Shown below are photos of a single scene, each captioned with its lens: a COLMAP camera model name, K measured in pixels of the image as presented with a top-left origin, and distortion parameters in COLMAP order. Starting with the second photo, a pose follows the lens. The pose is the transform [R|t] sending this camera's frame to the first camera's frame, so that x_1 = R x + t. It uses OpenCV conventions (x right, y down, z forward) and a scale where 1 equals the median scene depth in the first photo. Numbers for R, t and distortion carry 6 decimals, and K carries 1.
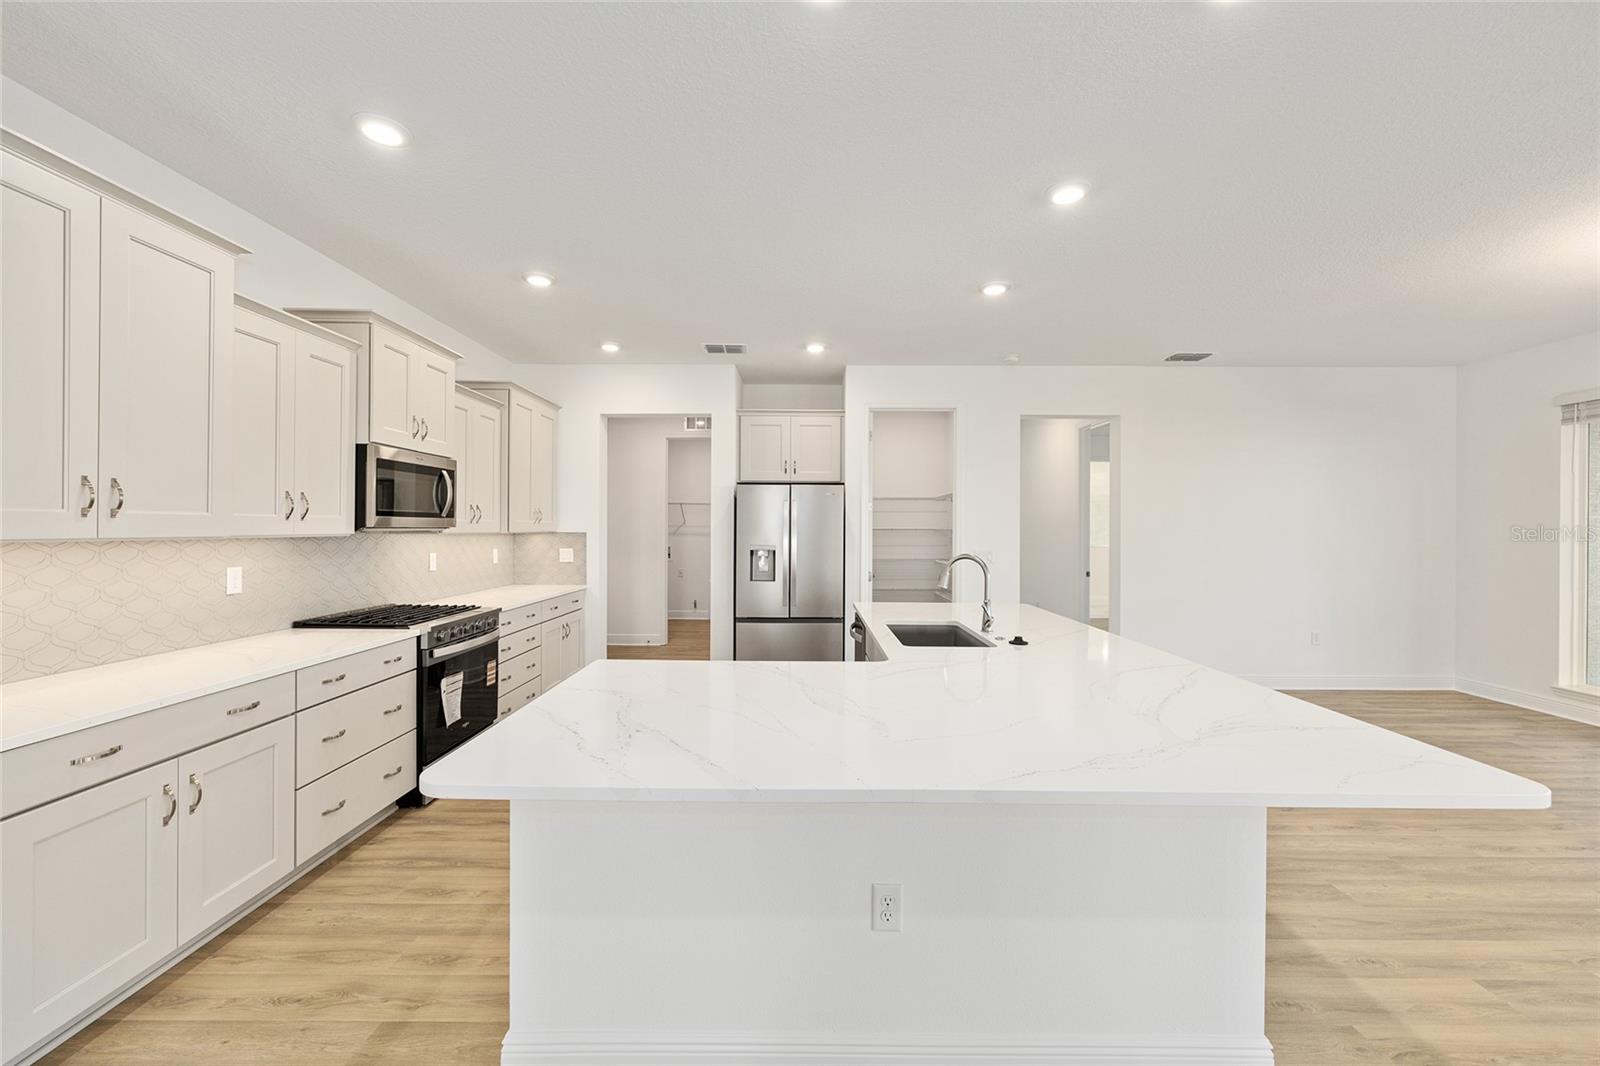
lens RADIAL K [[645.2, 0, 796.6], [0, 645.2, 531.0], [0, 0, 1]] dist [-0.002428, 0.000245]
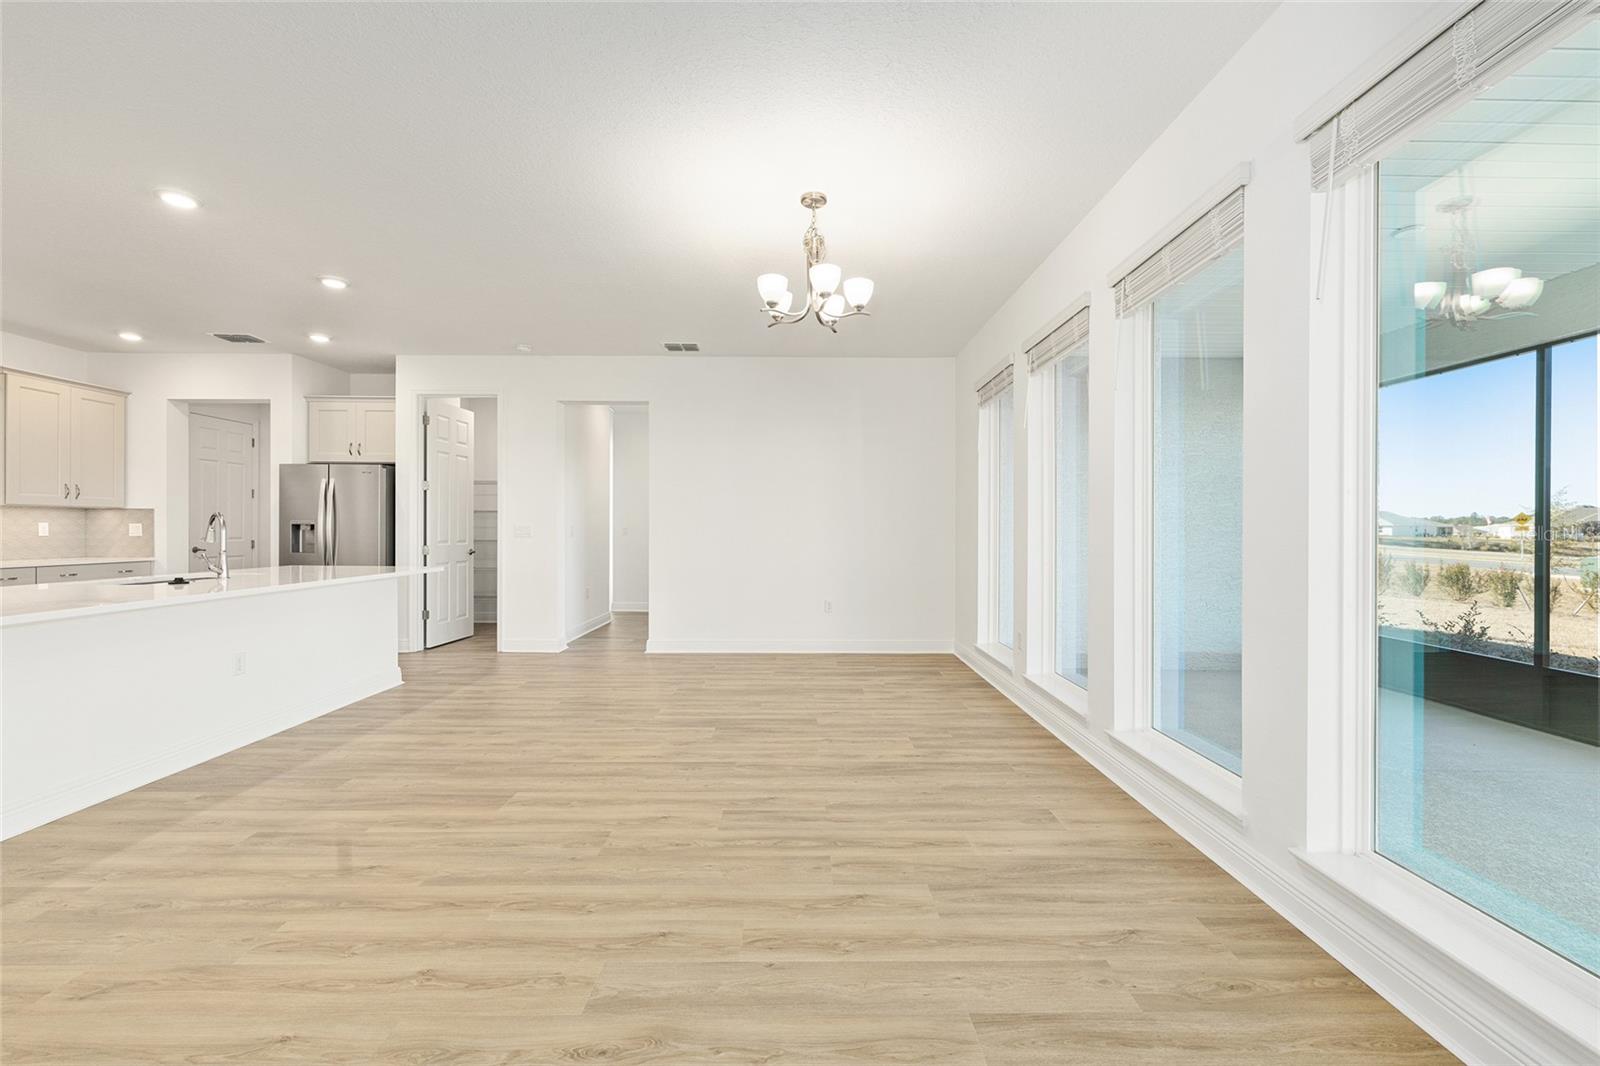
lens RADIAL K [[645.2, 0, 797.5], [0, 645.2, 529.7], [0, 0, 1]] dist [-0.002428, 0.000245]
pose [[0.999902, -0.000552, 0.013970, 0.738304], [0.000575, 0.999998, -0.001671, 0.039732], [-0.013970, 0.001679, 0.999901, -0.094817]]
